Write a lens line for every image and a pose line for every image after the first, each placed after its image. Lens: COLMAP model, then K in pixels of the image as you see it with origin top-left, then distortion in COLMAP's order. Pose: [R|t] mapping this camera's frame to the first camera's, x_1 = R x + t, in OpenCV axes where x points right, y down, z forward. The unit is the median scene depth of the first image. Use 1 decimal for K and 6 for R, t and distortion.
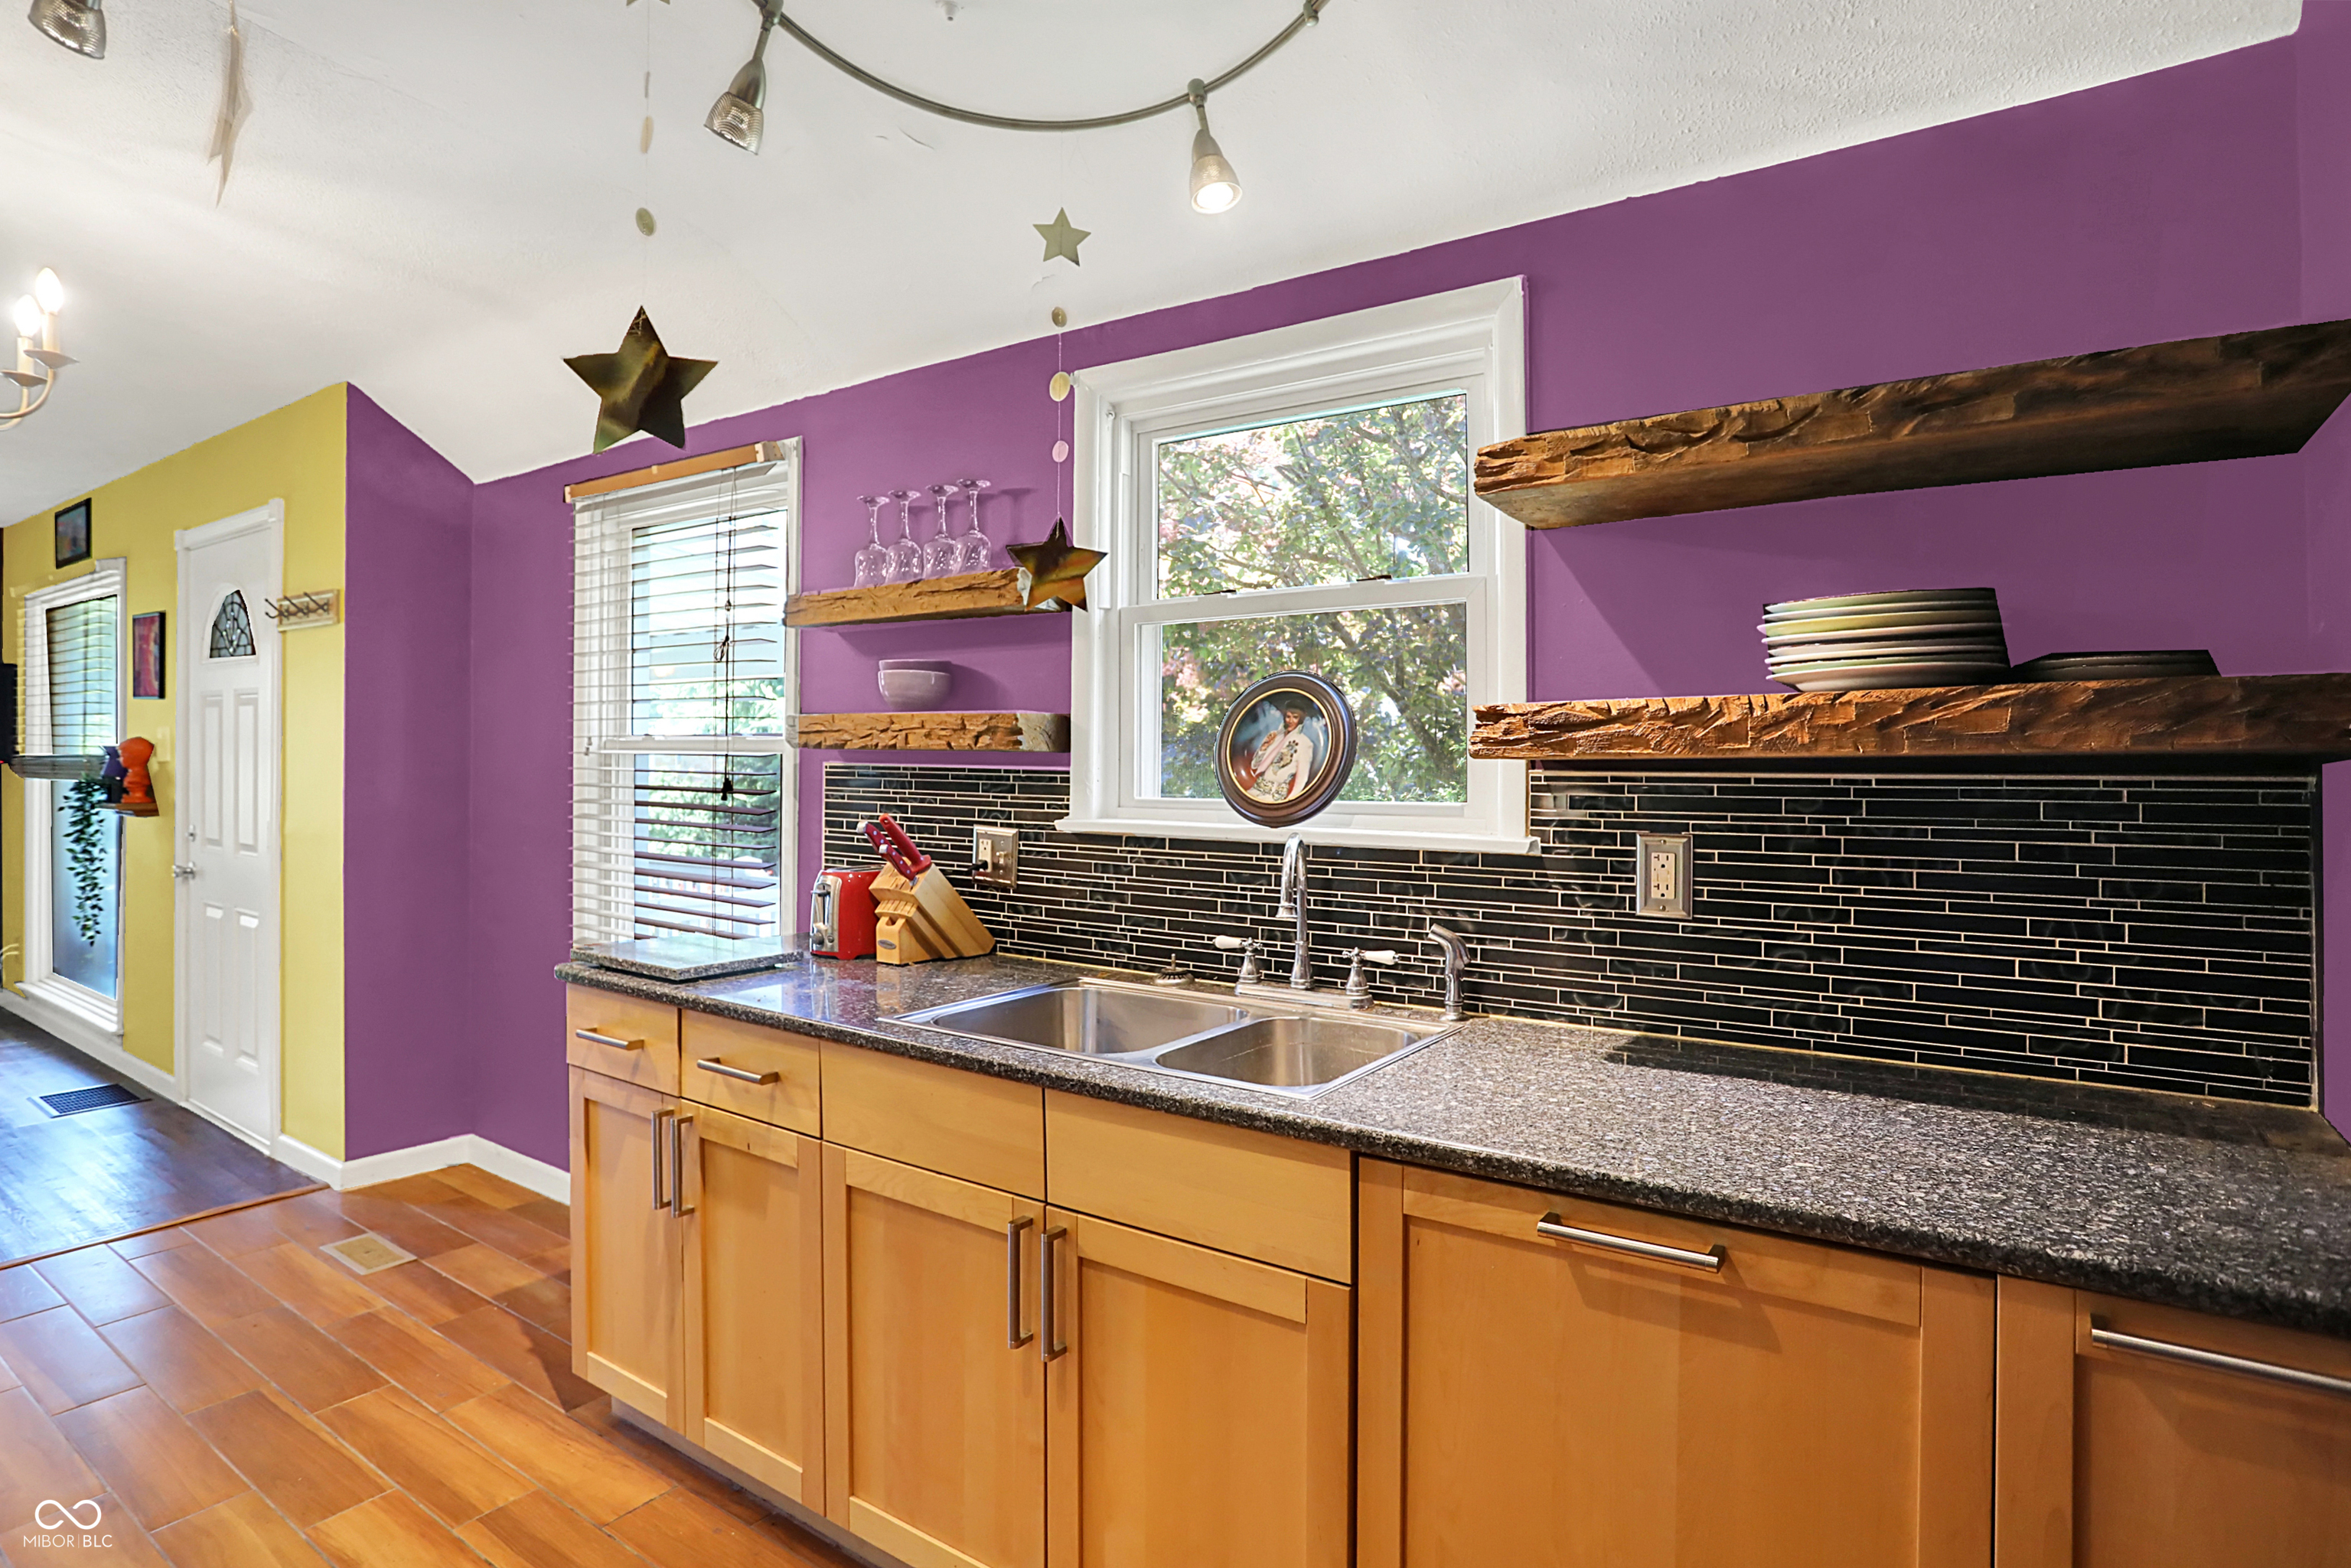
lens RADIAL K [[1201.4, 0, 1175.6], [0, 1201.4, 784.0], [0, 0, 1]] dist [-0.062446, 0.028563]
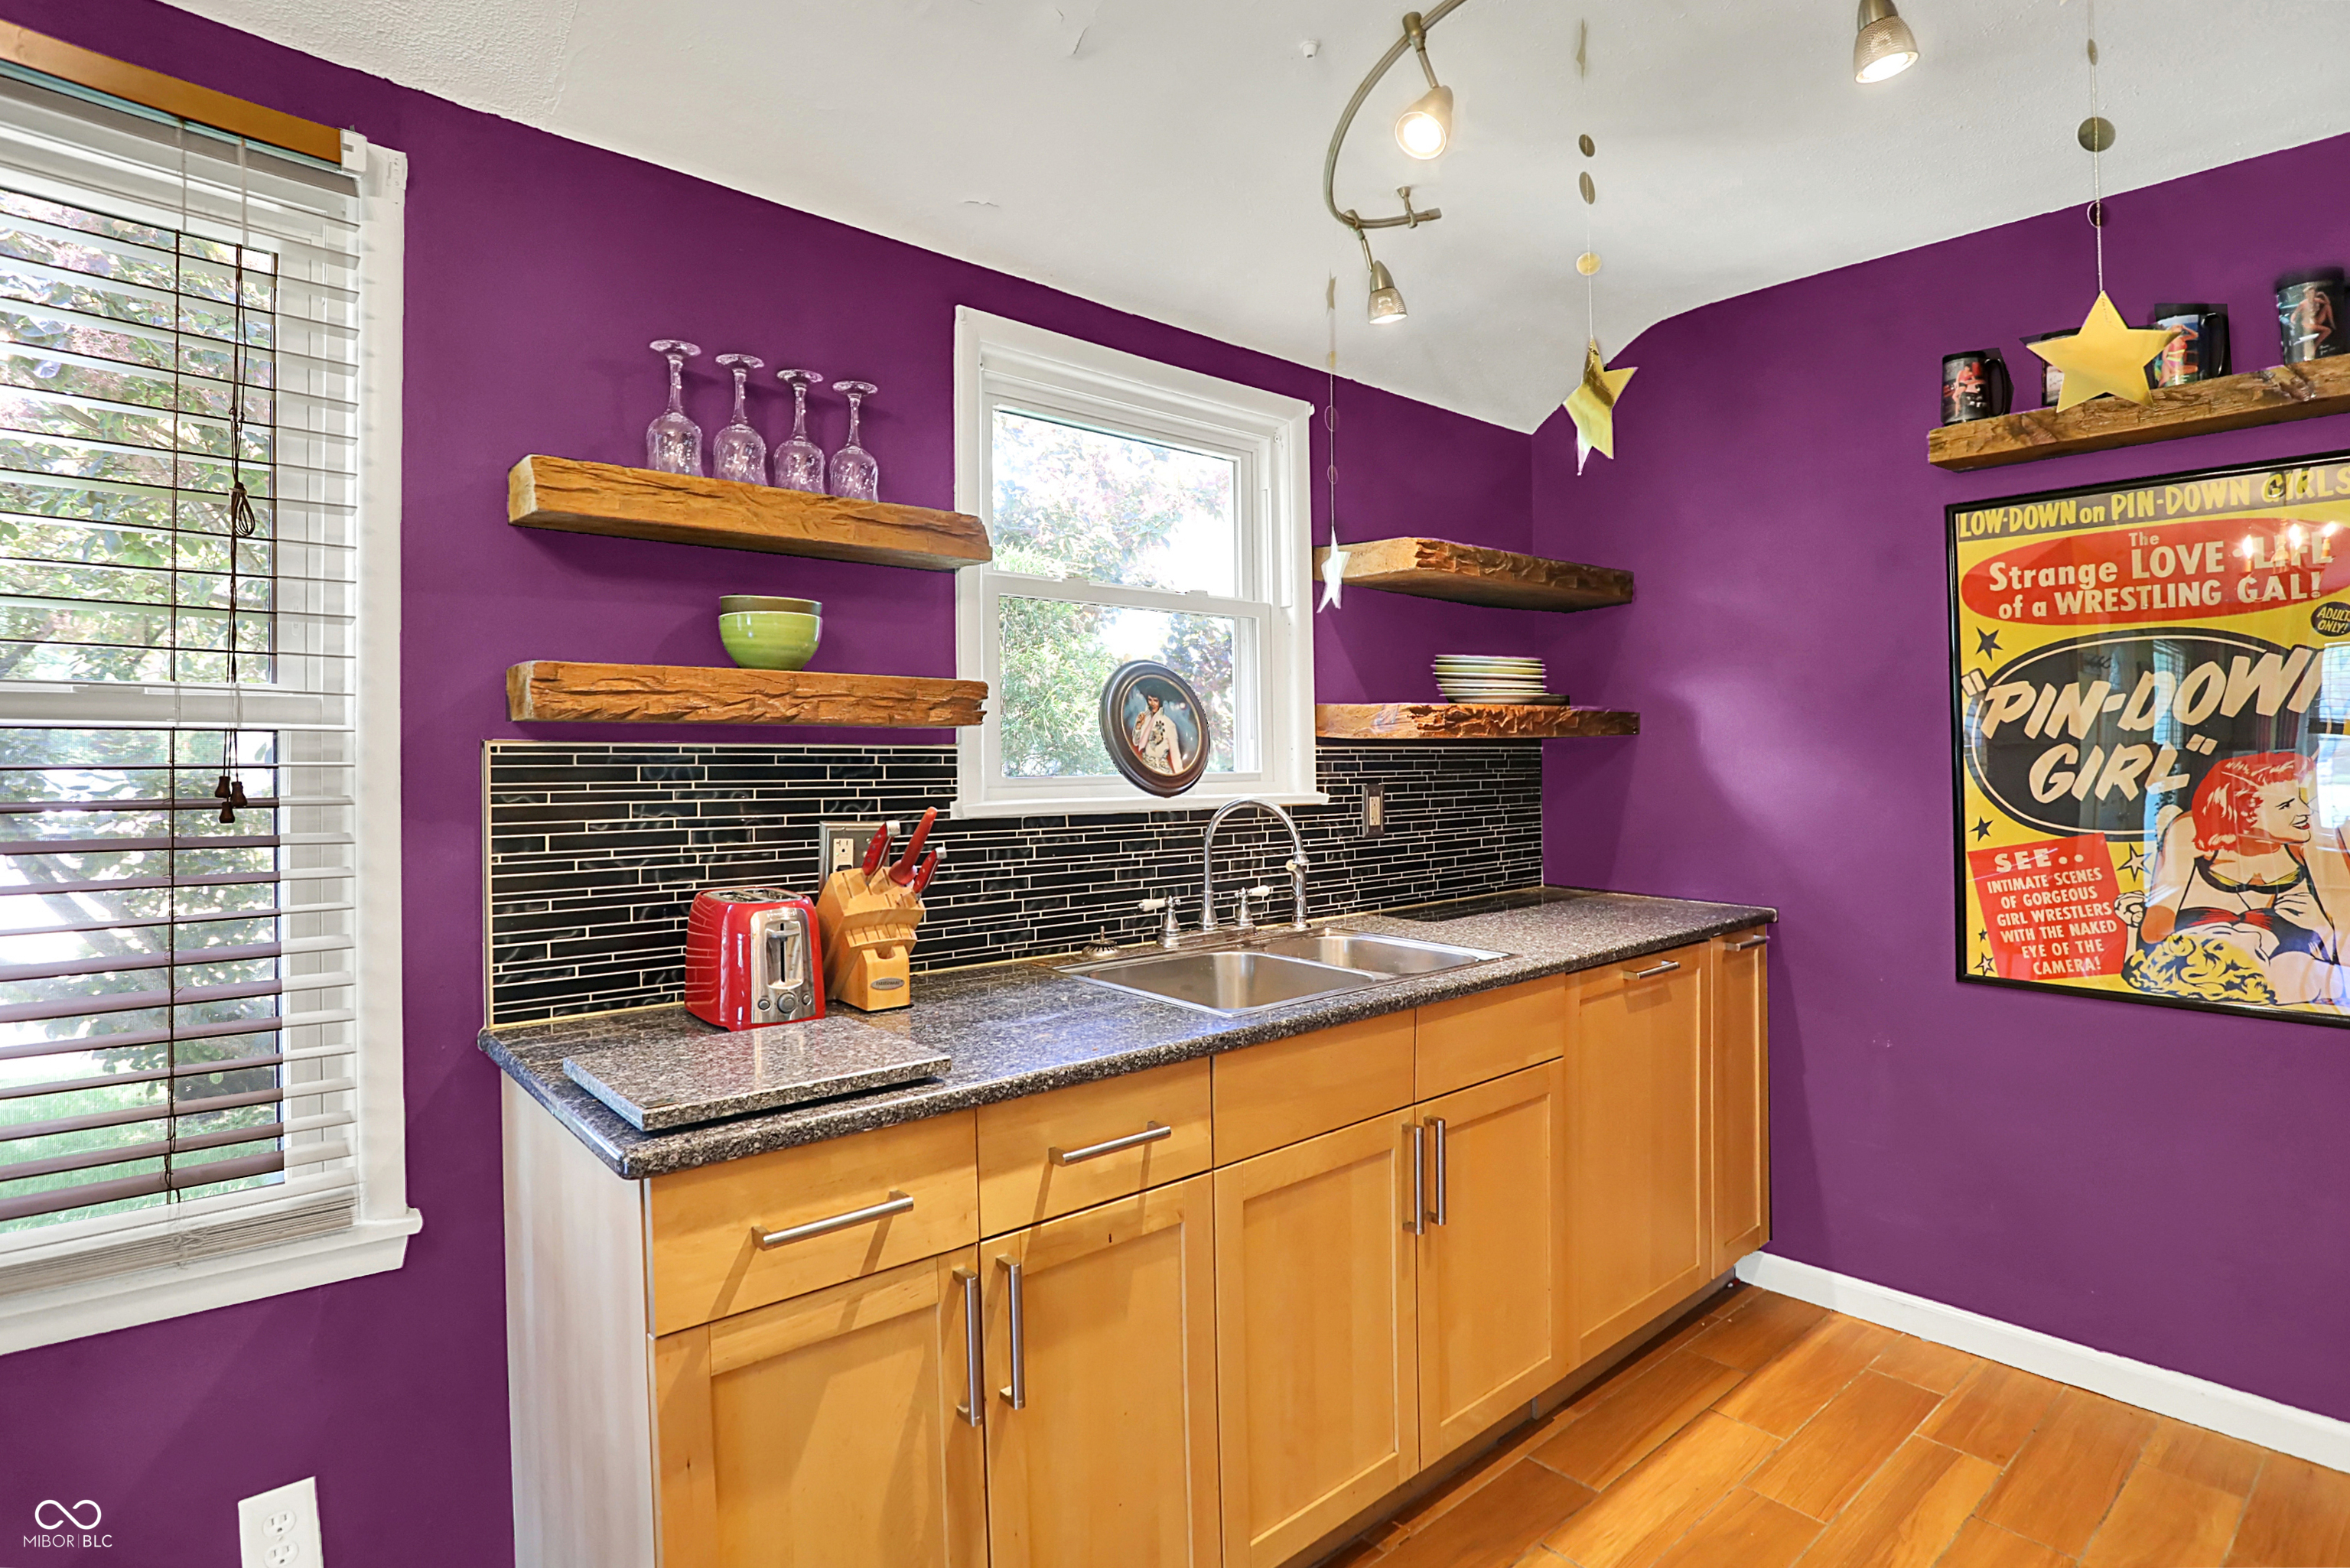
lens RADIAL K [[1200.9, 0, 1207.9], [0, 1200.9, 725.2], [0, 0, 1]] dist [-0.062446, 0.028563]
pose [[0.240539, 0.008852, 0.970599, -1.005712], [0.011106, 0.999868, -0.011871, -0.018275], [-0.970576, 0.013635, 0.240409, 0.681290]]
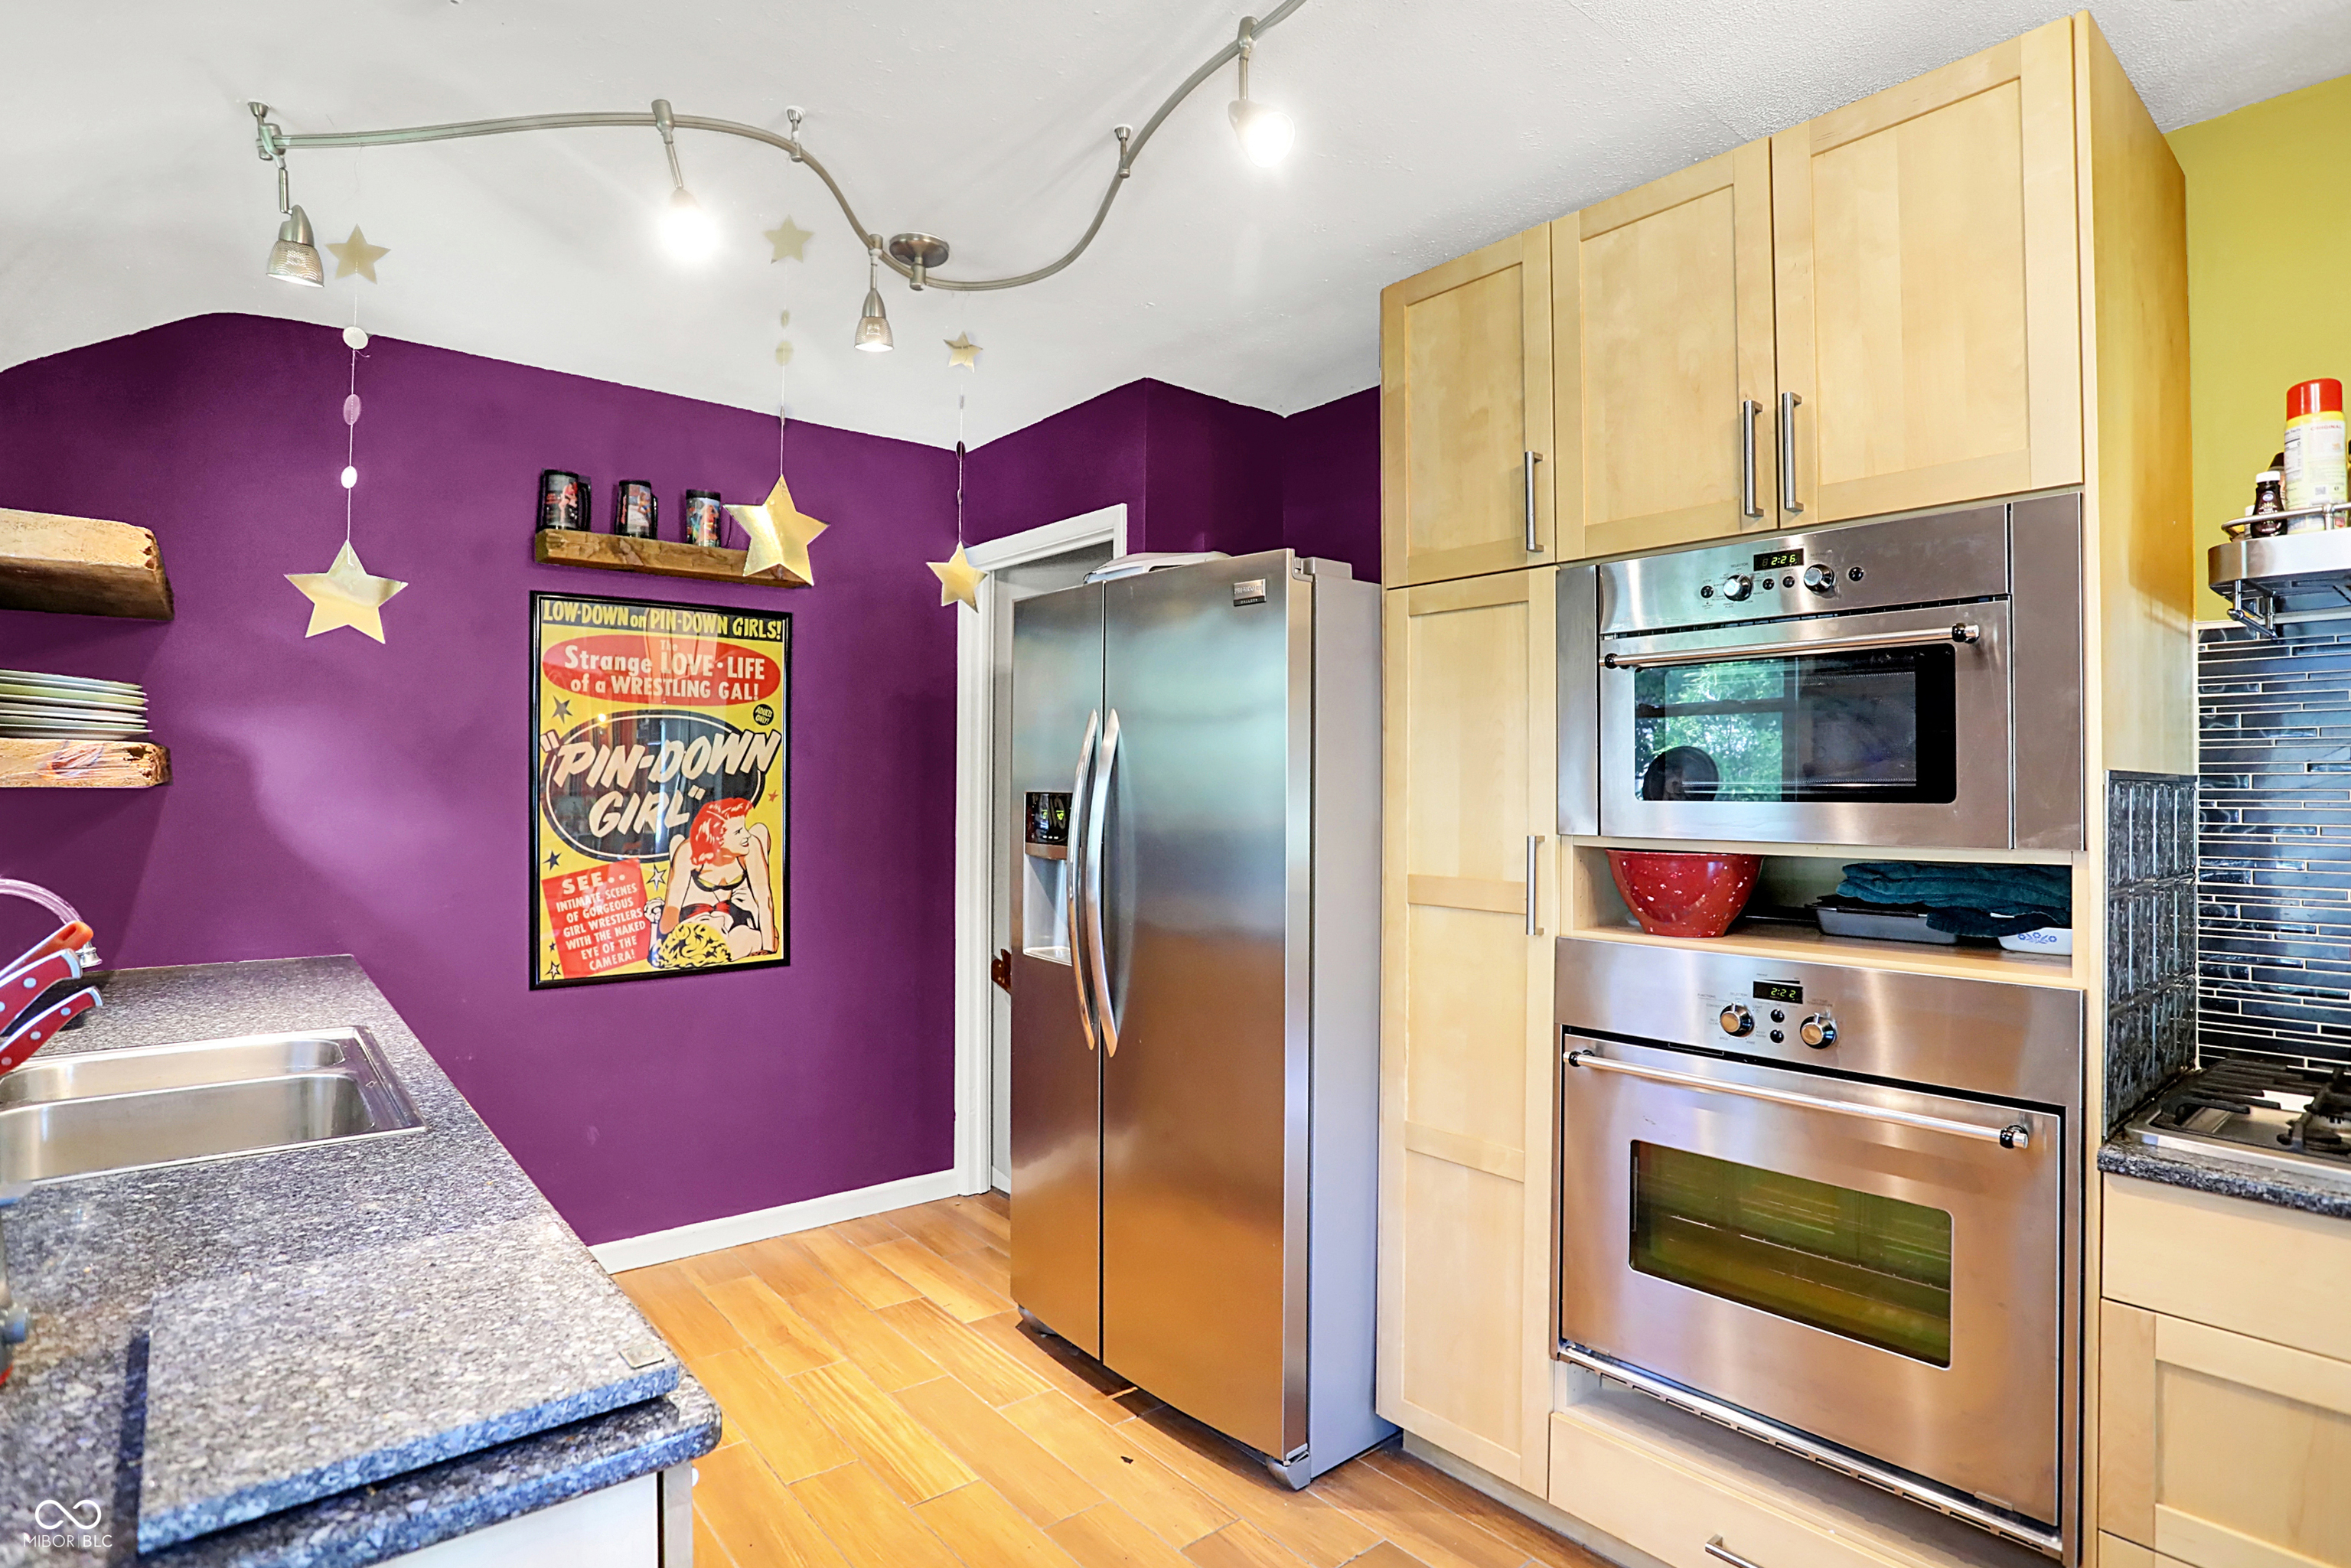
lens RADIAL K [[1201.4, 0, 1168.5], [0, 1201.4, 763.8], [0, 0, 1]] dist [-0.062446, 0.028563]
pose [[-0.960007, -0.011824, 0.279725, -0.809527], [-0.014720, 0.999858, -0.008257, -0.037235], [-0.279587, -0.012045, -0.960045, 1.387811]]
